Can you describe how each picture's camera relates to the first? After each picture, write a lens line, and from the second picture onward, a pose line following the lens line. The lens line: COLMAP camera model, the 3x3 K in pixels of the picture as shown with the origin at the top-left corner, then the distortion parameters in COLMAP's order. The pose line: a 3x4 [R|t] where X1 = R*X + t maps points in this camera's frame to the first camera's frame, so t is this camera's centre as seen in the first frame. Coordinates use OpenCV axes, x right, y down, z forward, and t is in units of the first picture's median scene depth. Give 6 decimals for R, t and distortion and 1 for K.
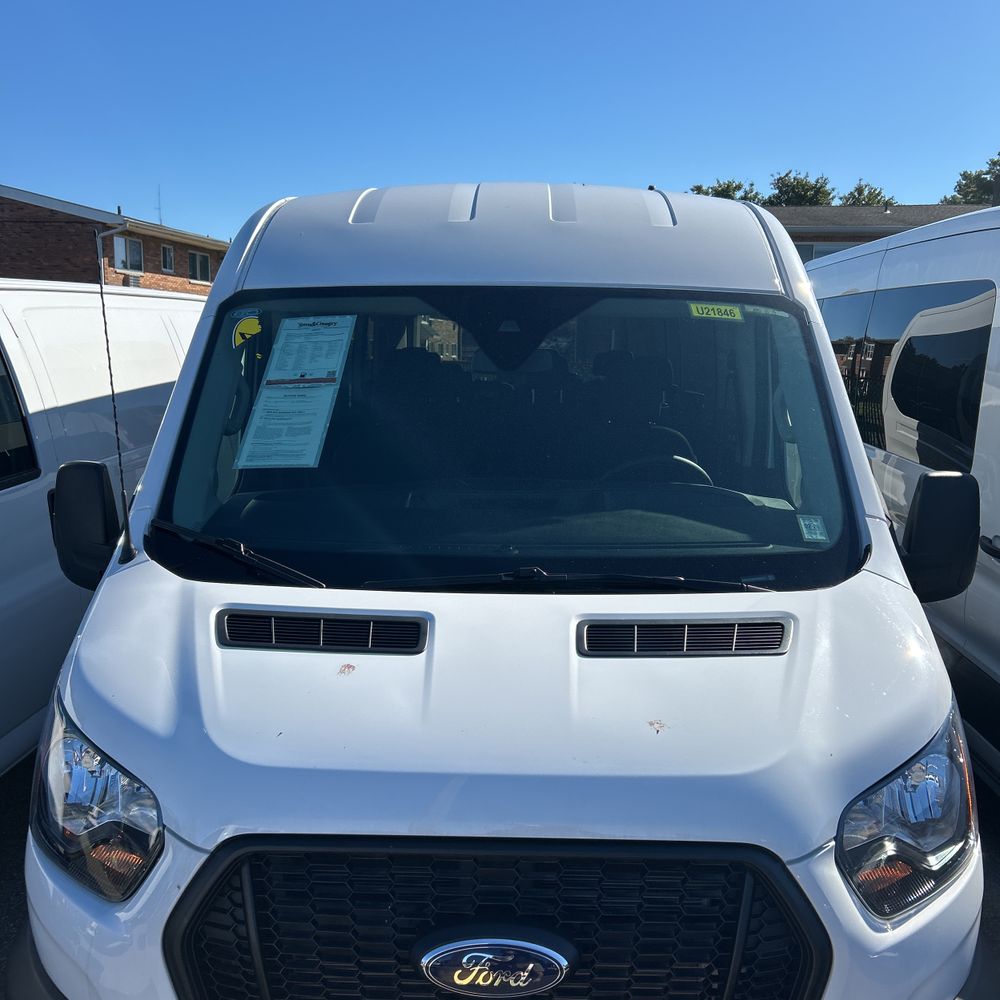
lens RADIAL K [[1005.7, 0, 504.5], [0, 1005.7, 537.8], [0, 0, 1]] dist [0.129345, -0.307075]
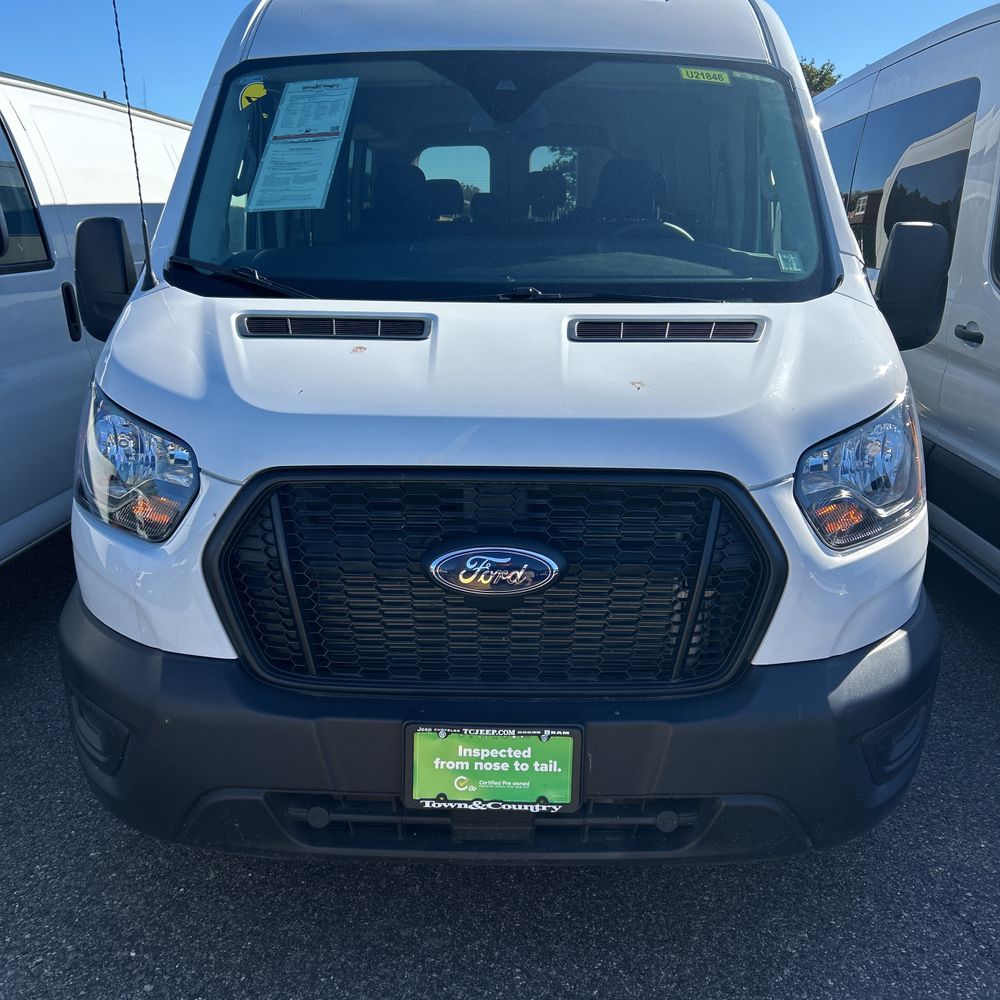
lens RADIAL K [[1010.8, 0, 513.7], [0, 1010.8, 529.3], [0, 0, 1]] dist [0.090912, -0.169093]
pose [[0.999944, -0.003413, 0.010061, 0.000632], [0.002604, 0.996847, 0.079302, 0.188738], [-0.010300, -0.079271, 0.996800, -0.093568]]
